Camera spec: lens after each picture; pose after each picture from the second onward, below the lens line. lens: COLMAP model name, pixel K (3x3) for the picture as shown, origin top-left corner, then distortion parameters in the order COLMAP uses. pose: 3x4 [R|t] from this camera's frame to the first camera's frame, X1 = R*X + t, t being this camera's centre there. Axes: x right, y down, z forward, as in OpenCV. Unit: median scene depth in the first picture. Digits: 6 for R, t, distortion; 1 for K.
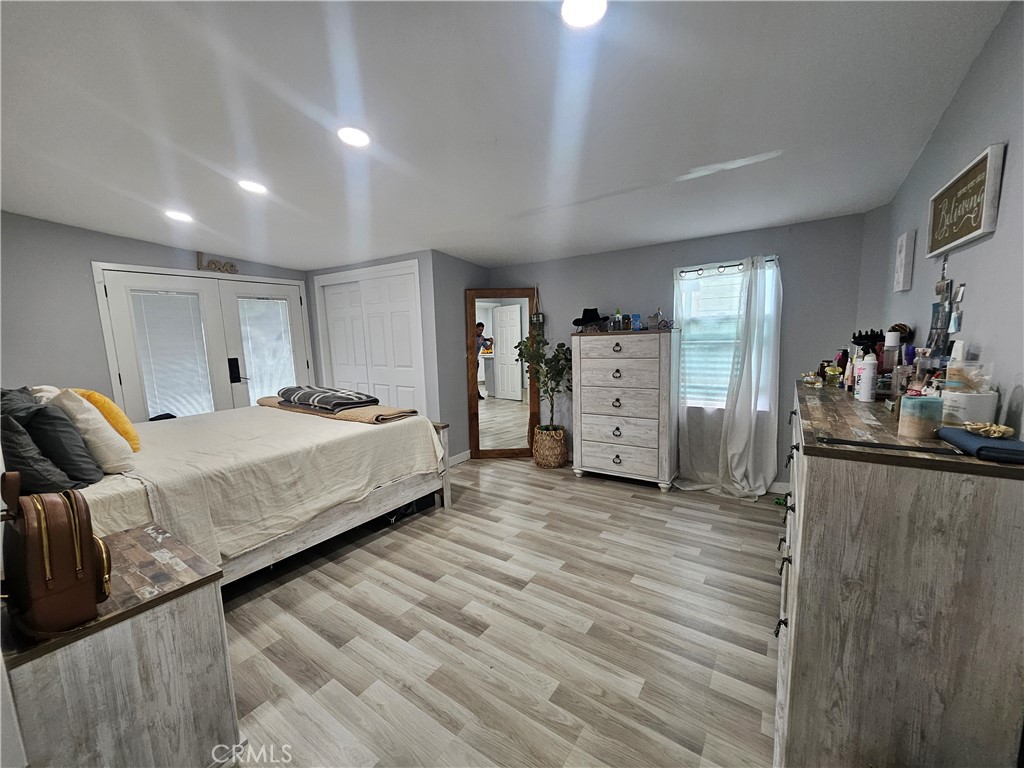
lens RADIAL K [[404.3, 0, 511.2], [0, 404.3, 384.8], [0, 0, 1]] dist [0.002785, 0.000643]
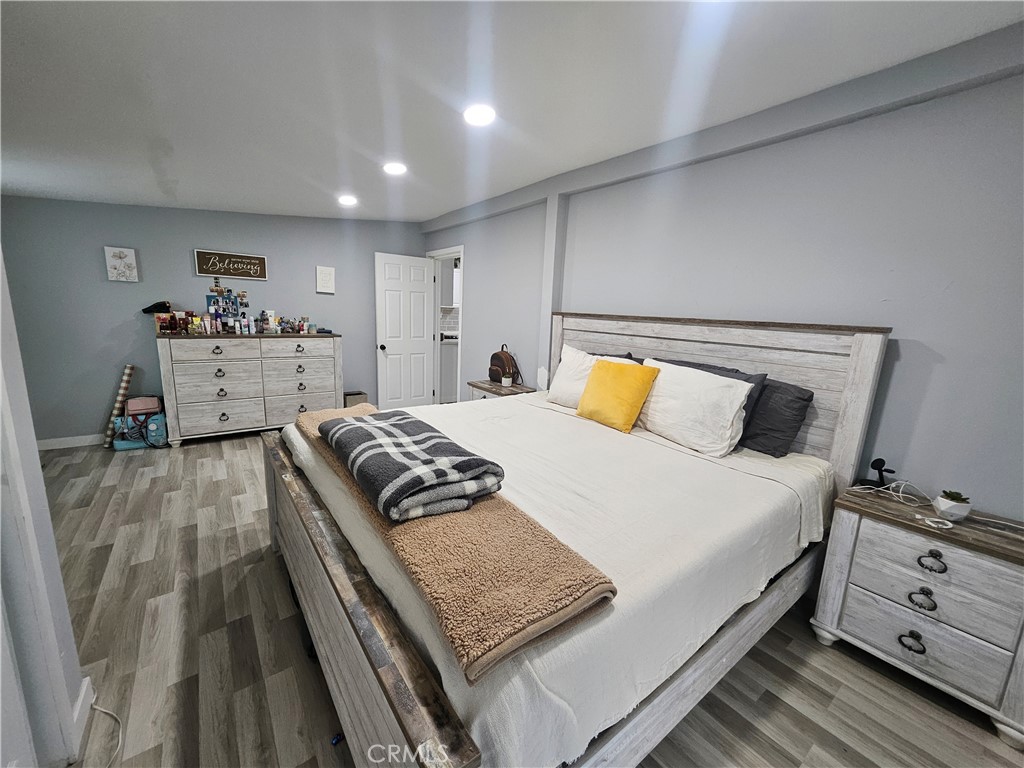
lens RADIAL K [[404.3, 0, 512.1], [0, 404.3, 385.7], [0, 0, 1]] dist [0.002785, 0.000643]
pose [[-0.948750, -0.065146, 0.309239, -0.849334], [0.029580, 0.955921, 0.292129, -0.189747], [-0.314639, 0.286305, -0.905004, 1.591602]]
